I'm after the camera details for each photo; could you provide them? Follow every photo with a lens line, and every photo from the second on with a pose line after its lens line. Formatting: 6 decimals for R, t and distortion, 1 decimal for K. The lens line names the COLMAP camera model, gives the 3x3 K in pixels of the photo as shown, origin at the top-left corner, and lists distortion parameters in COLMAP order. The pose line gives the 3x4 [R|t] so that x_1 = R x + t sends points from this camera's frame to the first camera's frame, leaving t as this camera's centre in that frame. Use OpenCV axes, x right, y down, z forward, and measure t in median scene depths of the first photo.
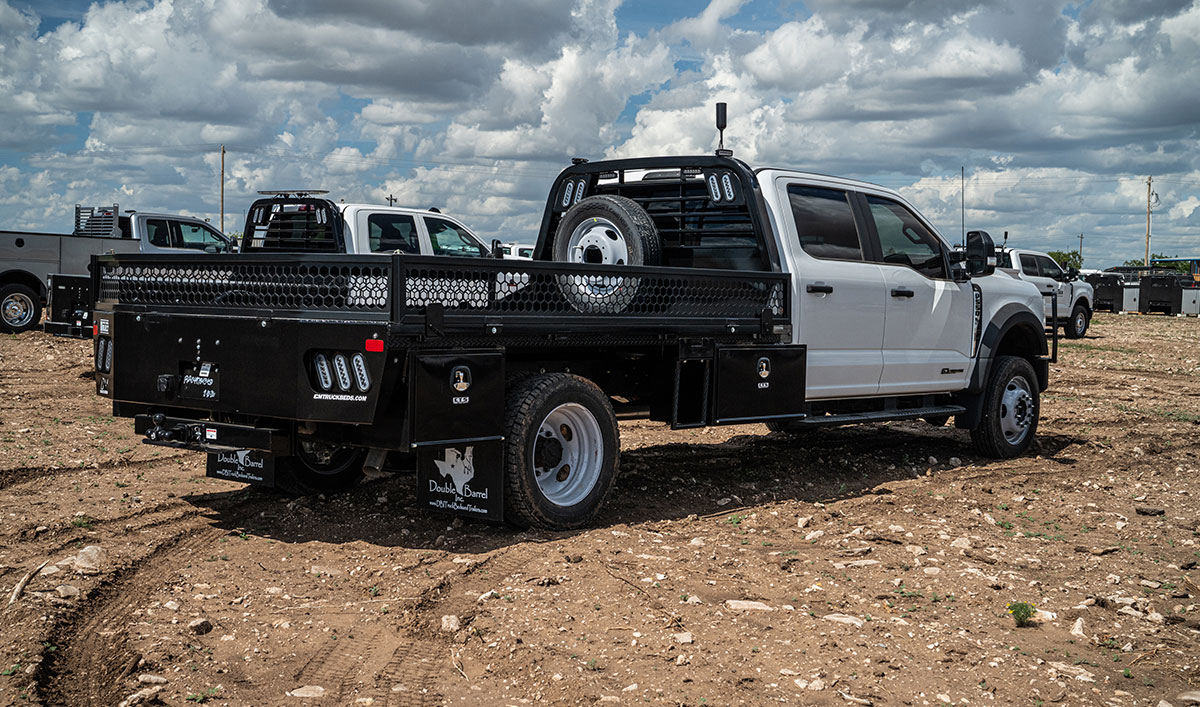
lens RADIAL K [[1532.3, 0, 563.9], [0, 1532.3, 354.8], [0, 0, 1]] dist [-0.014675, 0.023970]
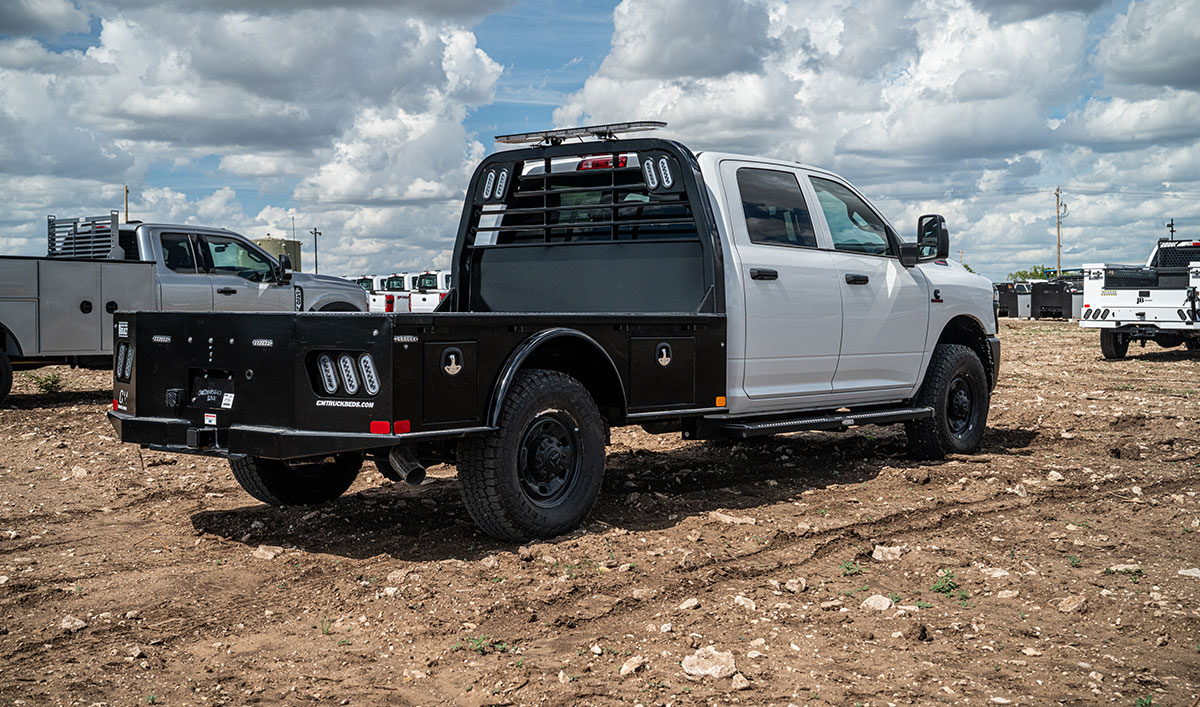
lens RADIAL K [[1532.3, 0, 563.9], [0, 1532.3, 354.8], [0, 0, 1]] dist [-0.014675, 0.023970]
pose [[0.997261, -0.045116, 0.058603, -0.390846], [0.046068, 0.998826, -0.015008, -0.044976], [-0.057857, 0.017667, 0.998169, 0.898428]]
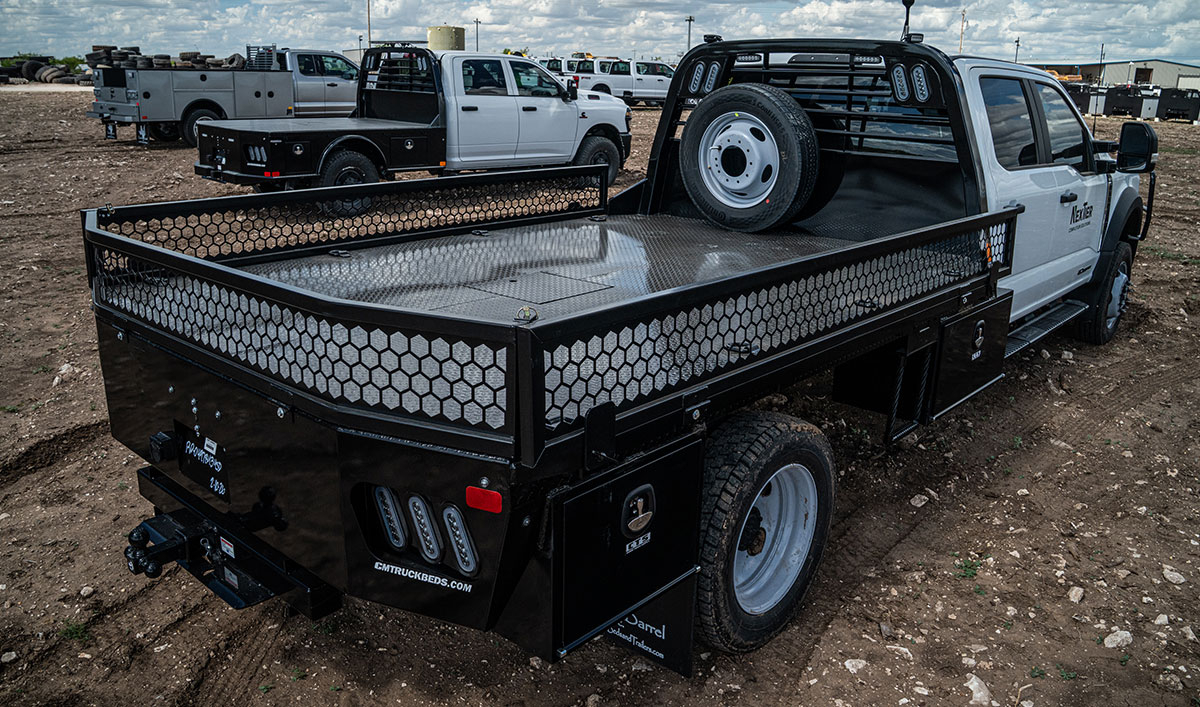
lens RADIAL K [[935.9, 0, 578.6], [0, 935.9, 352.9], [0, 0, 1]] dist [-0.113140, 0.001896]
pose [[0.999941, -0.003870, -0.010186, -0.059661], [0.006242, 0.969661, 0.244374, -0.084934], [0.008932, -0.244423, 0.969627, 0.478334]]
